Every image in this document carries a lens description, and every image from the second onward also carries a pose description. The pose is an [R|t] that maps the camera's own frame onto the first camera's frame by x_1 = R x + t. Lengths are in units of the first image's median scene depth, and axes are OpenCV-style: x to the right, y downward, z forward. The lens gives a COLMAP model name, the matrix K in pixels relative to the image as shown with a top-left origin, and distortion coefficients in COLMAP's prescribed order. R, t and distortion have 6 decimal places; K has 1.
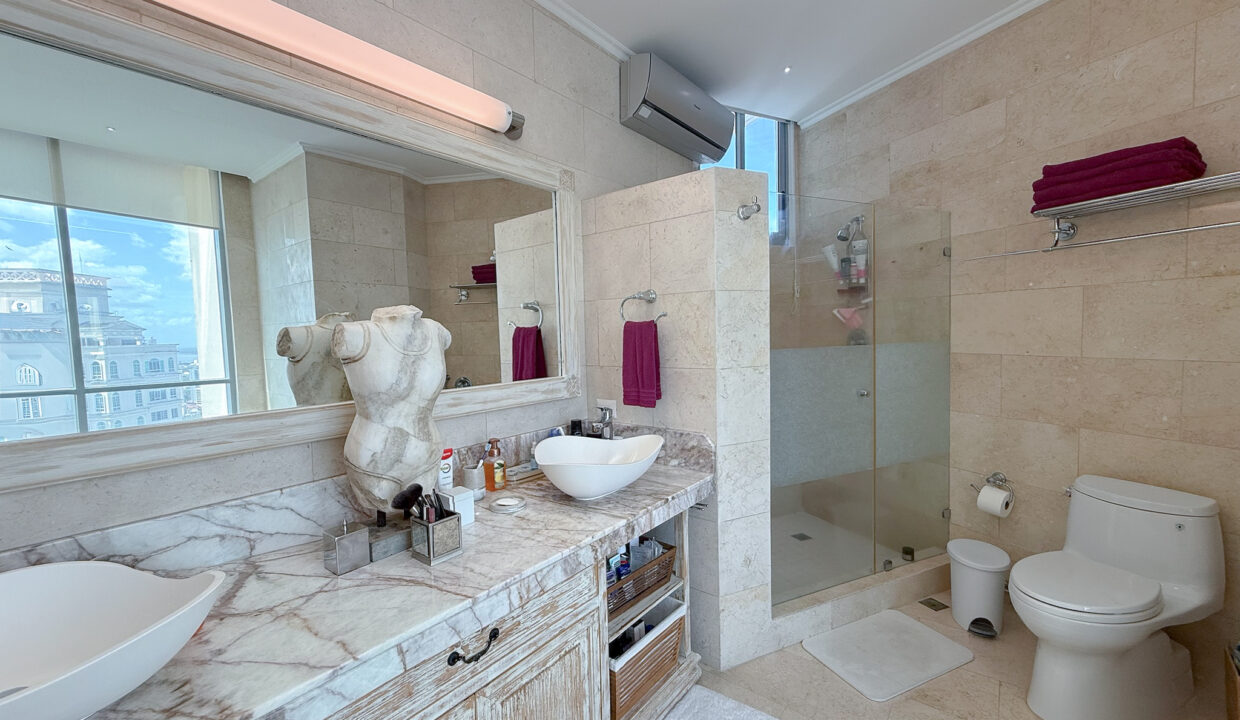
lens RADIAL K [[491.7, 0, 620.0], [0, 491.7, 360.0], [0, 0, 1]] dist [-0.003308, -0.000403]
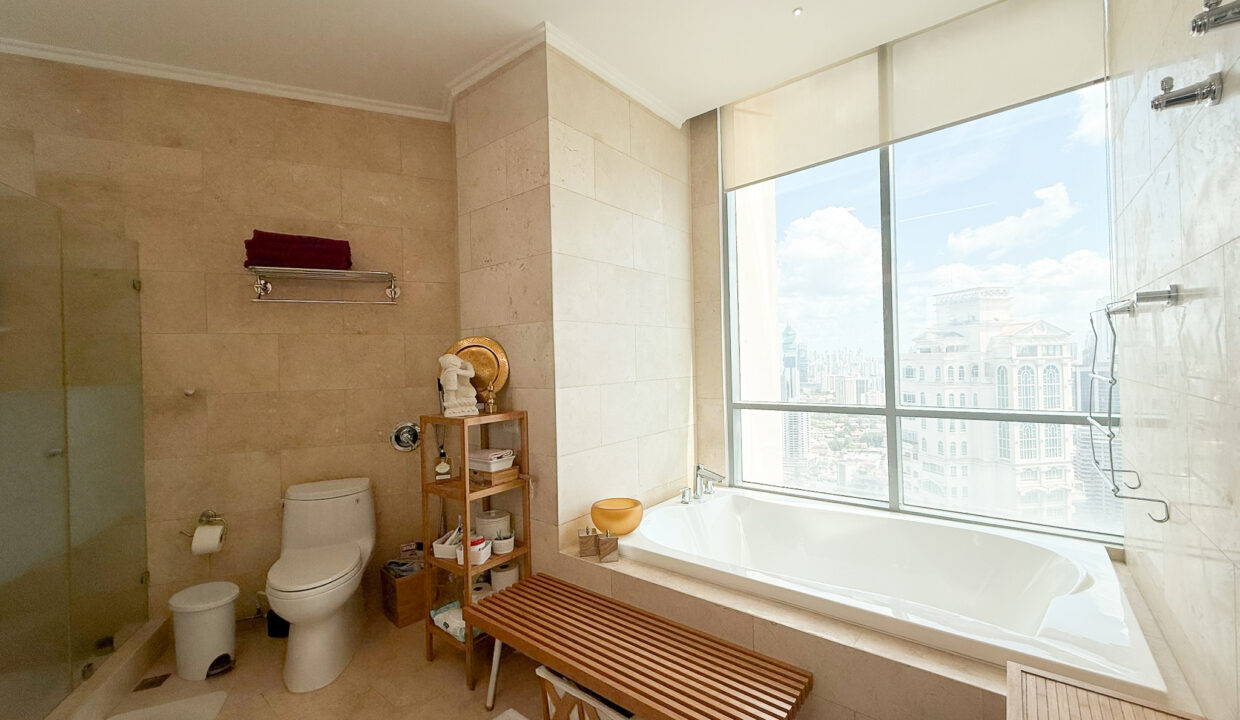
lens RADIAL K [[491.7, 0, 620.0], [0, 491.7, 360.0], [0, 0, 1]] dist [-0.003308, -0.000403]
pose [[0.015164, 0.028755, 0.999471, -0.265544], [0.076768, 0.996602, -0.029837, 0.017017], [-0.996934, 0.077180, 0.012905, 0.126023]]
